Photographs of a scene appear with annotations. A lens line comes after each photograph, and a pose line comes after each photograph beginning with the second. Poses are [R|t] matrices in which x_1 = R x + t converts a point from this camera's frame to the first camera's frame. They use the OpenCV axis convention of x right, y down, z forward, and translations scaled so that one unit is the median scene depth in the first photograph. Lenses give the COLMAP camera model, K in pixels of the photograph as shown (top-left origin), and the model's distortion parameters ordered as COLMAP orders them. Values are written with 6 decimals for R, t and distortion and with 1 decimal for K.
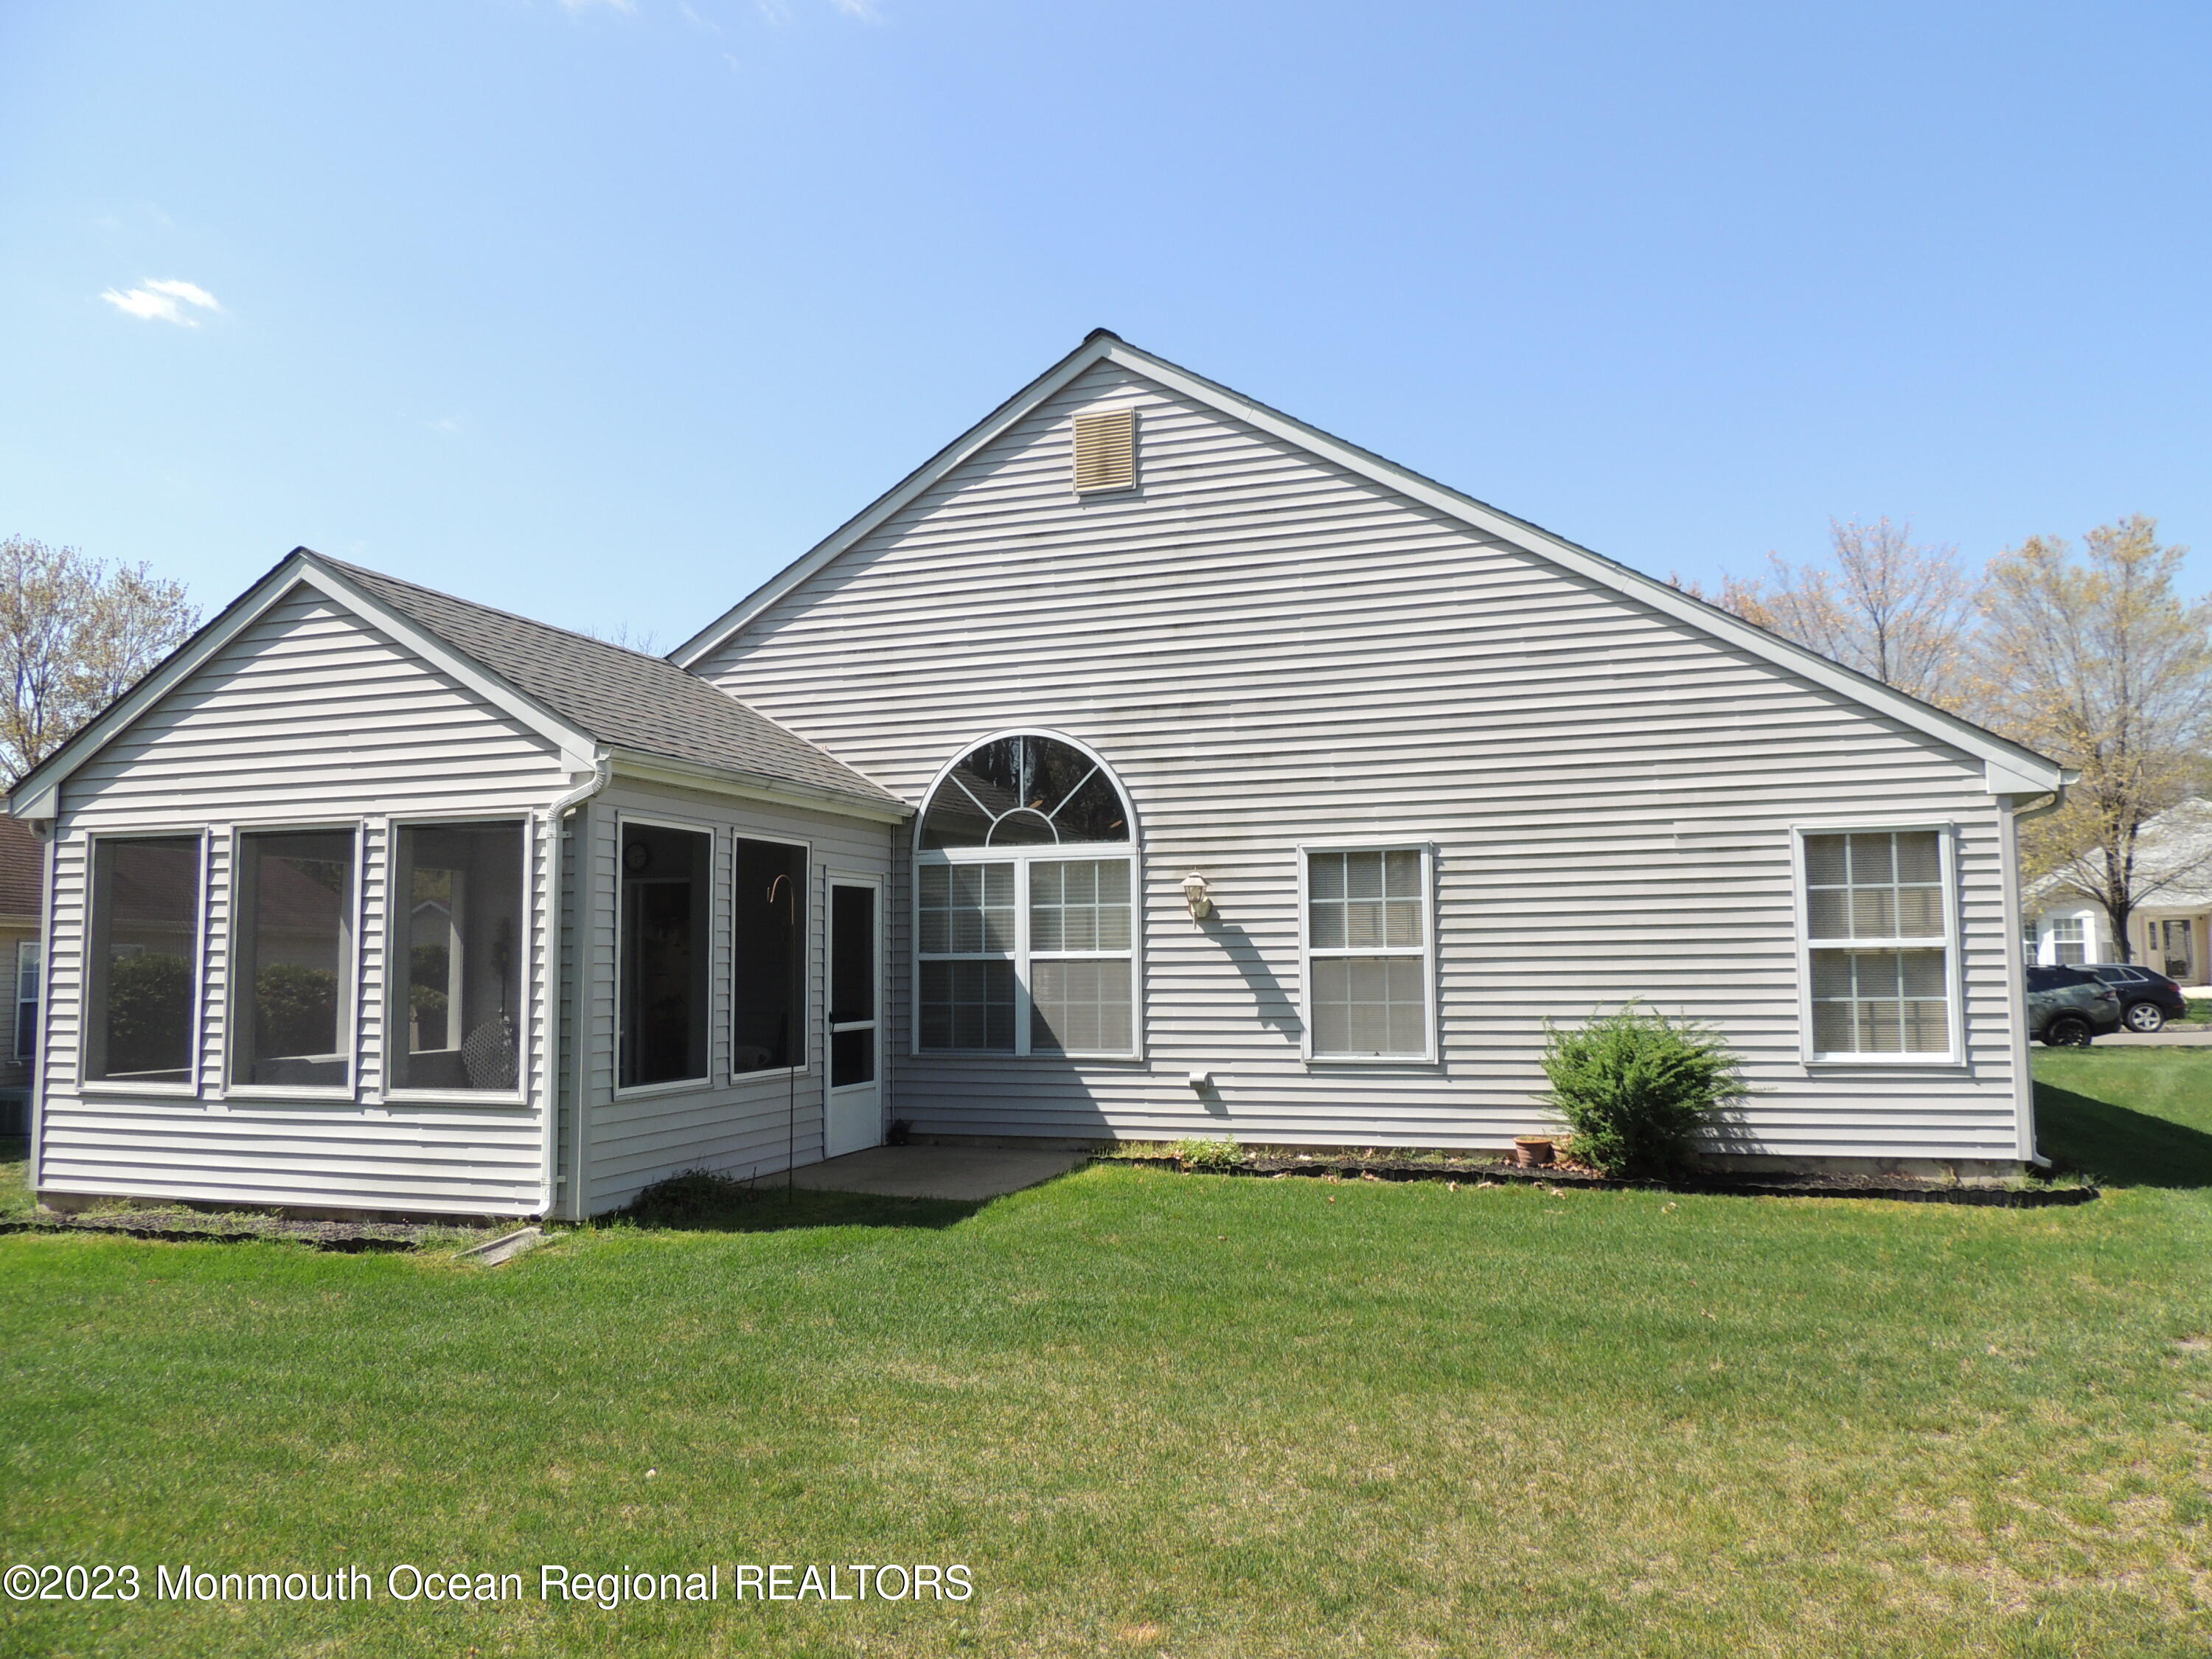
lens RADIAL K [[1576.5, 0, 1109.1], [0, 1576.5, 812.2], [0, 0, 1]] dist [-0.023110, 0.001920]
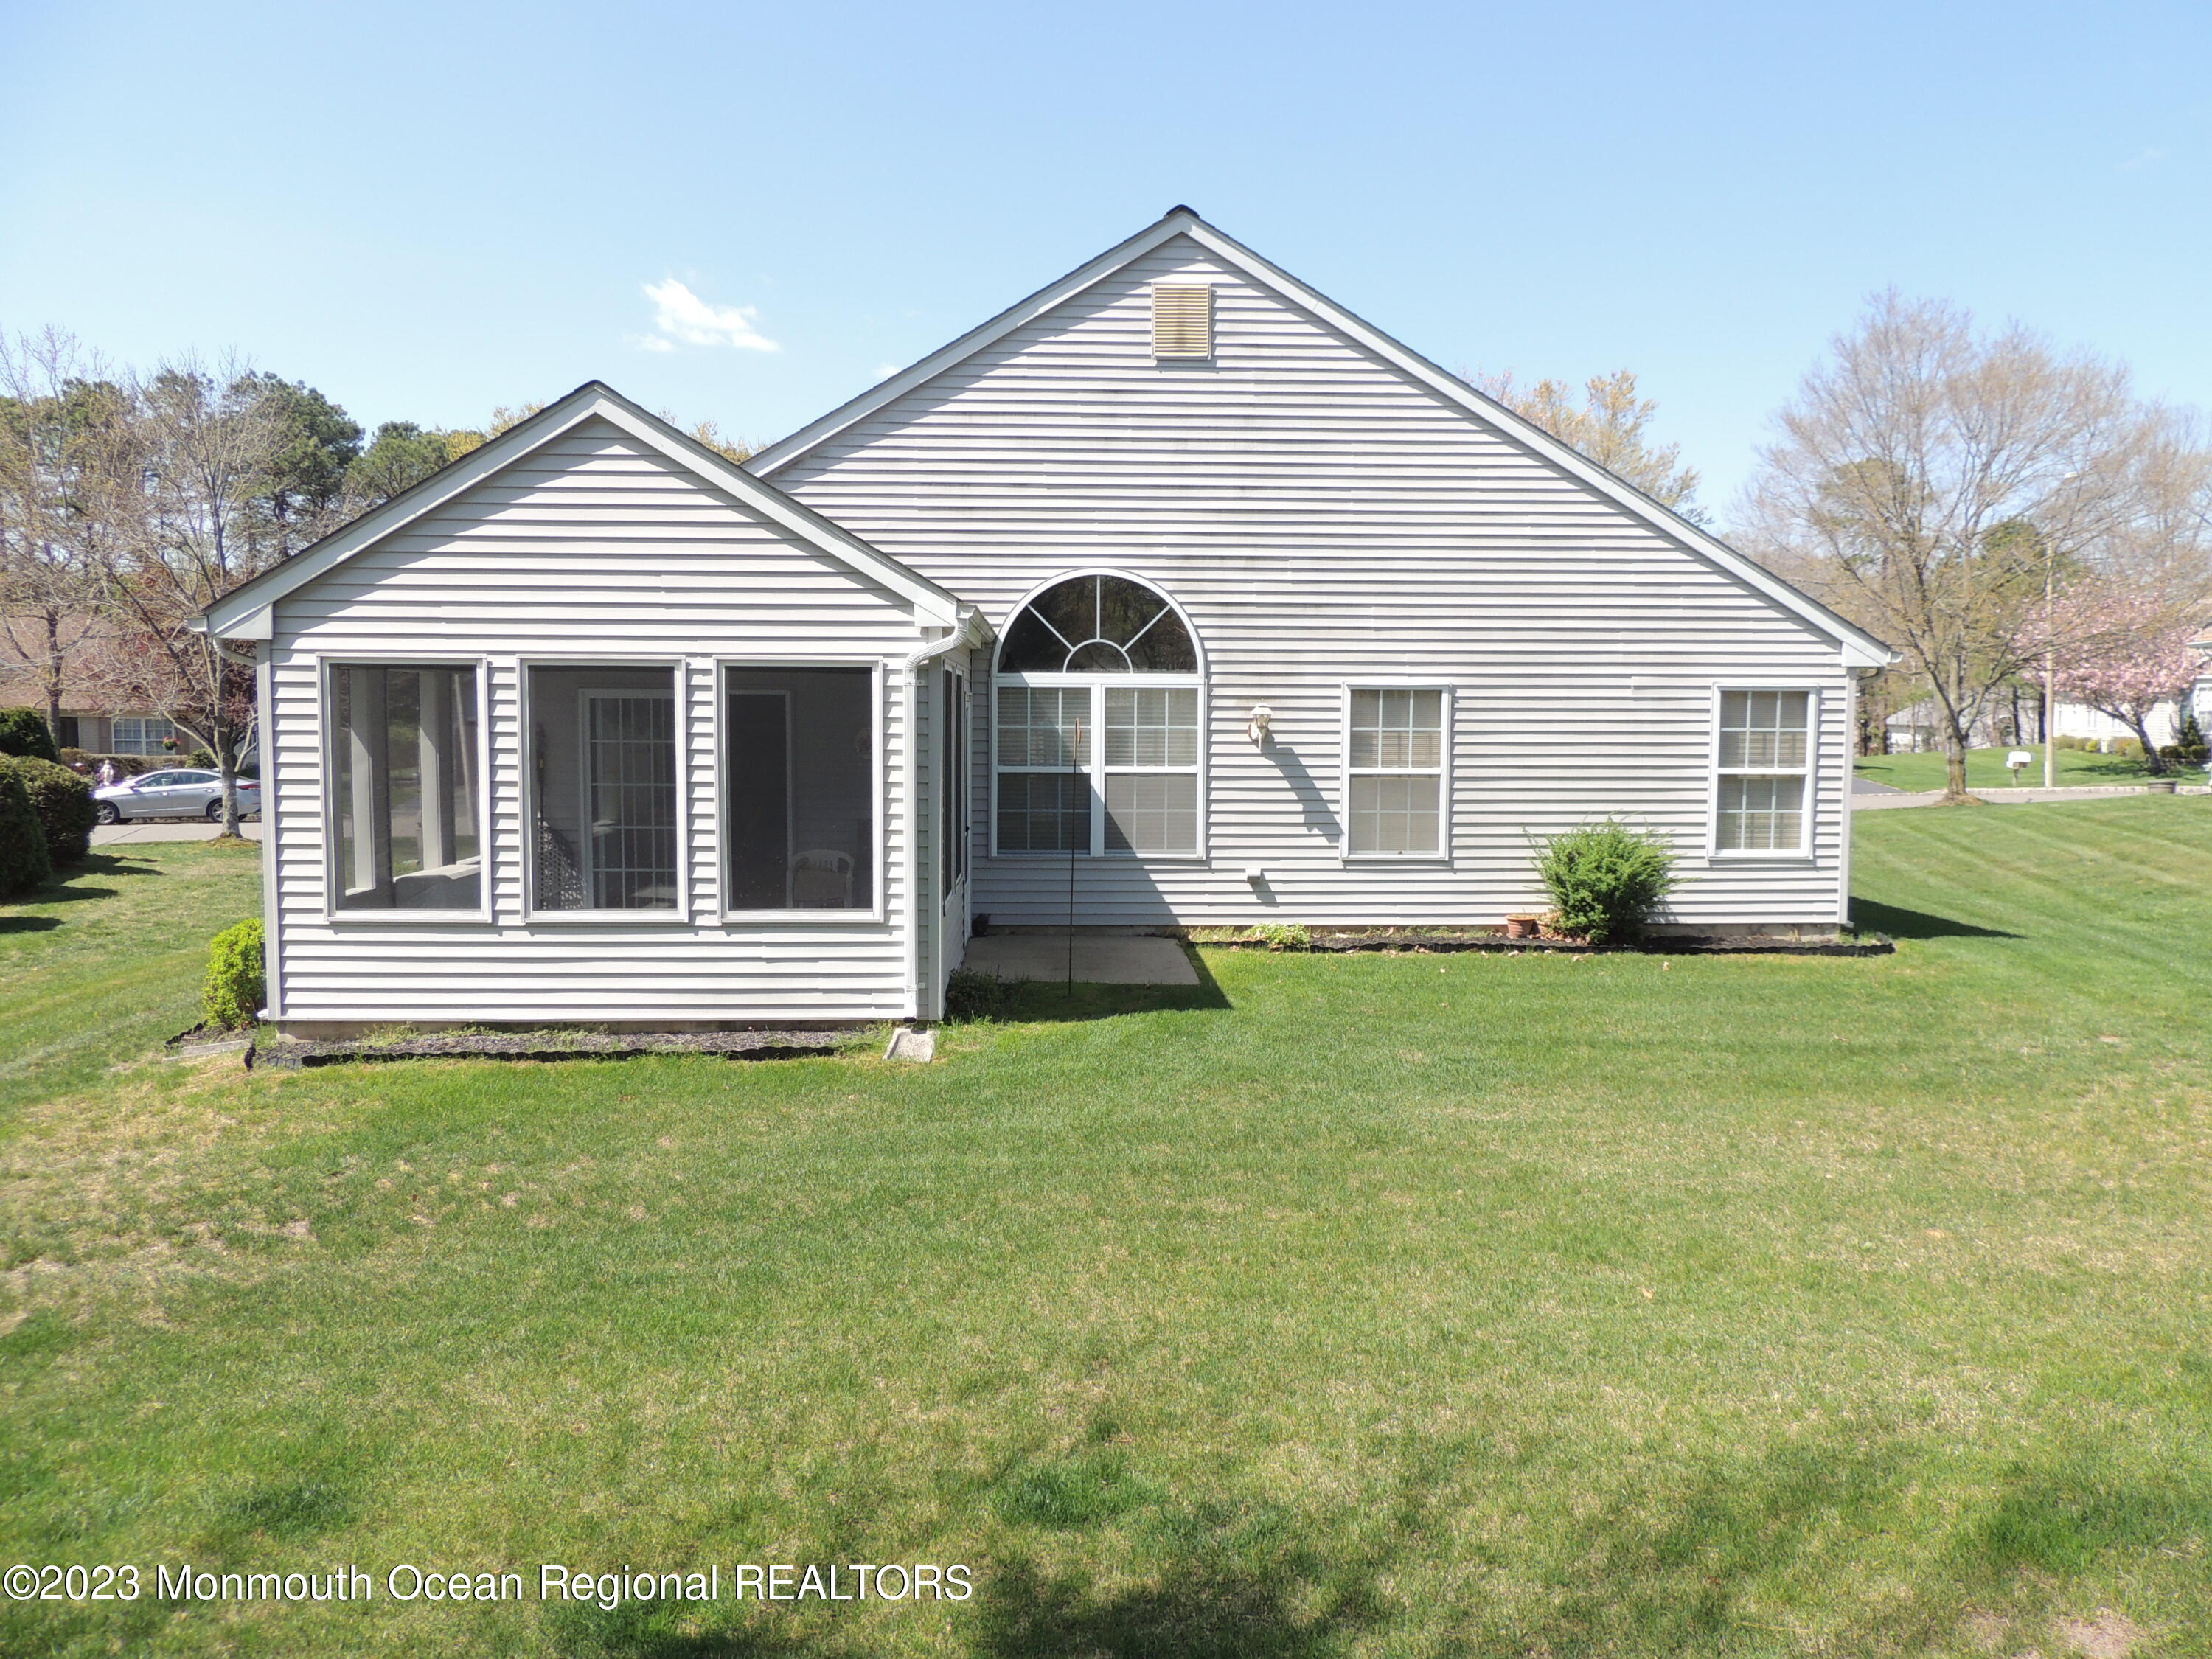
lens RADIAL K [[1576.5, 0, 1108.5], [0, 1576.5, 815.0], [0, 0, 1]] dist [-0.023110, 0.001920]
pose [[0.933815, -0.009027, 0.357641, -0.537381], [-0.048126, 0.987425, 0.150582, -0.058289], [-0.354503, -0.157828, 0.921639, -0.075135]]
